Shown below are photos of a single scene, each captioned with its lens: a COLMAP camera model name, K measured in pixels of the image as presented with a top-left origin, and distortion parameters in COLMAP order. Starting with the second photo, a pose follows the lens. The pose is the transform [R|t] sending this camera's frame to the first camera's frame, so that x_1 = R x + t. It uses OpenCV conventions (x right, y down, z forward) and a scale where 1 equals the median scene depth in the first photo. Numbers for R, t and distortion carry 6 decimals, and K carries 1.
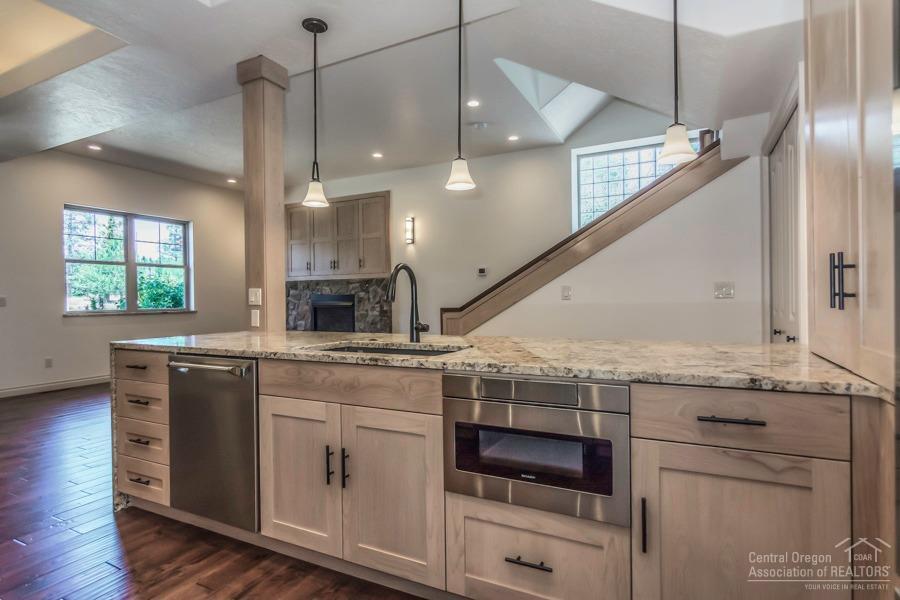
lens RADIAL K [[472.6, 0, 449.5], [0, 472.6, 301.5], [0, 0, 1]] dist [-0.000983, 0.000100]
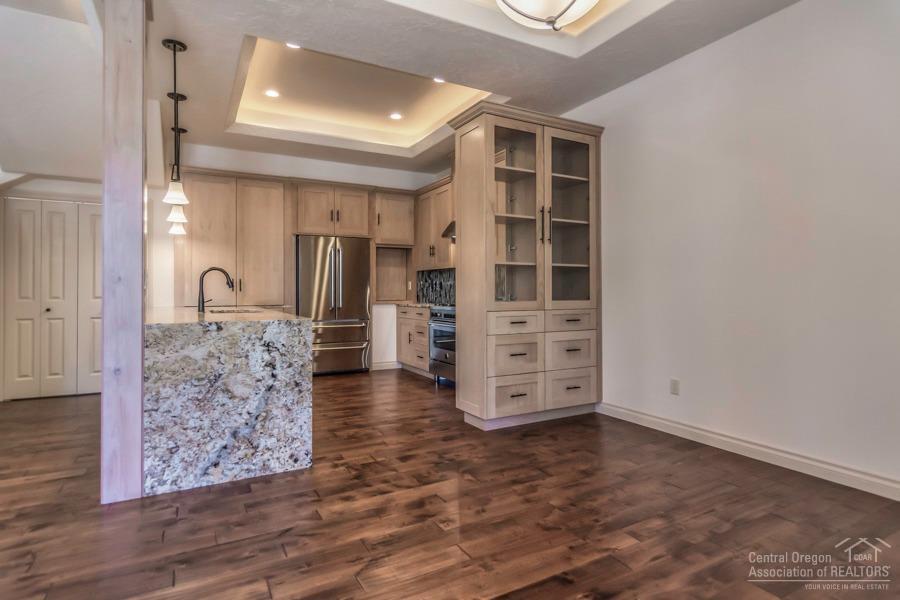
lens RADIAL K [[478.3, 0, 449.7], [0, 478.3, 285.7], [0, 0, 1]] dist [0.001490, 0.000227]
pose [[-0.826240, 0.021278, 0.562917, -0.561739], [0.016671, 0.999772, -0.013321, 0.008948], [-0.563072, -0.001623, -0.826406, 0.602427]]
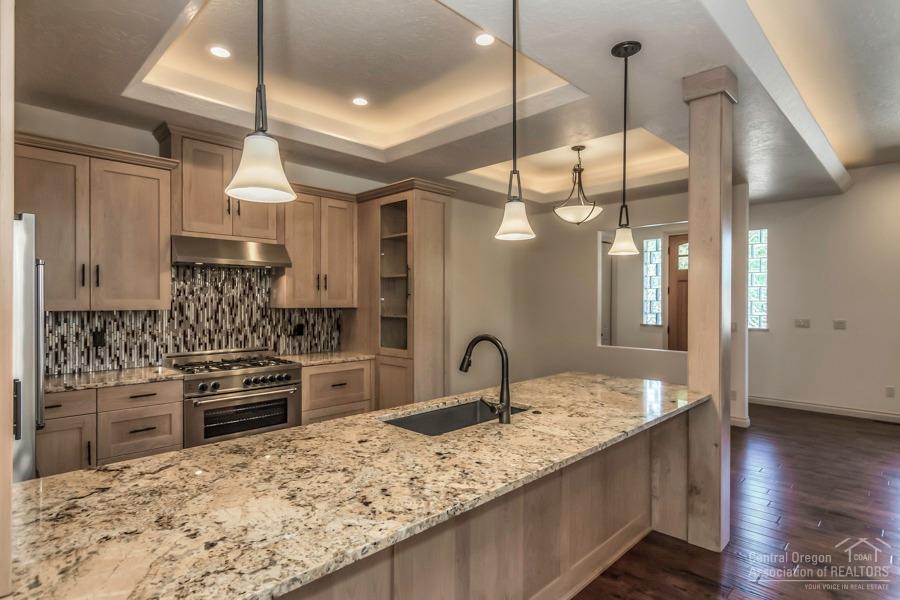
lens RADIAL K [[472.6, 0, 449.5], [0, 472.6, 301.5], [0, 0, 1]] dist [-0.000983, 0.000100]
pose [[-0.308101, 0.012062, -0.951277, 0.248991], [-0.003304, 0.999900, 0.013748, -0.047266], [0.951348, 0.007379, -0.308030, 0.366950]]
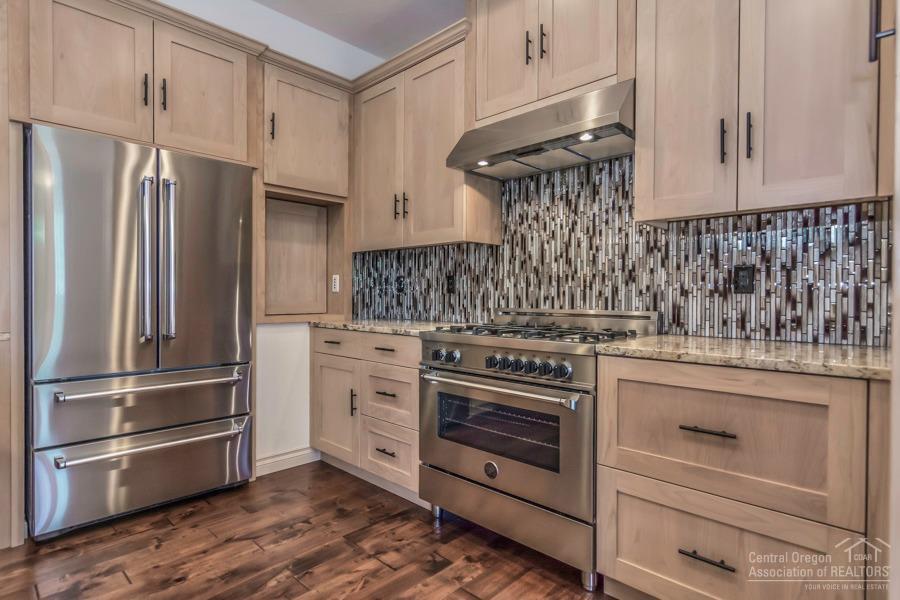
lens RADIAL K [[472.6, 0, 449.5], [0, 472.6, 301.5], [0, 0, 1]] dist [-0.000983, 0.000100]
pose [[-0.956649, 0.001996, 0.291236, -0.208645], [0.006609, 0.999868, 0.014856, 0.006591], [-0.291168, 0.016136, -0.956536, 0.272335]]
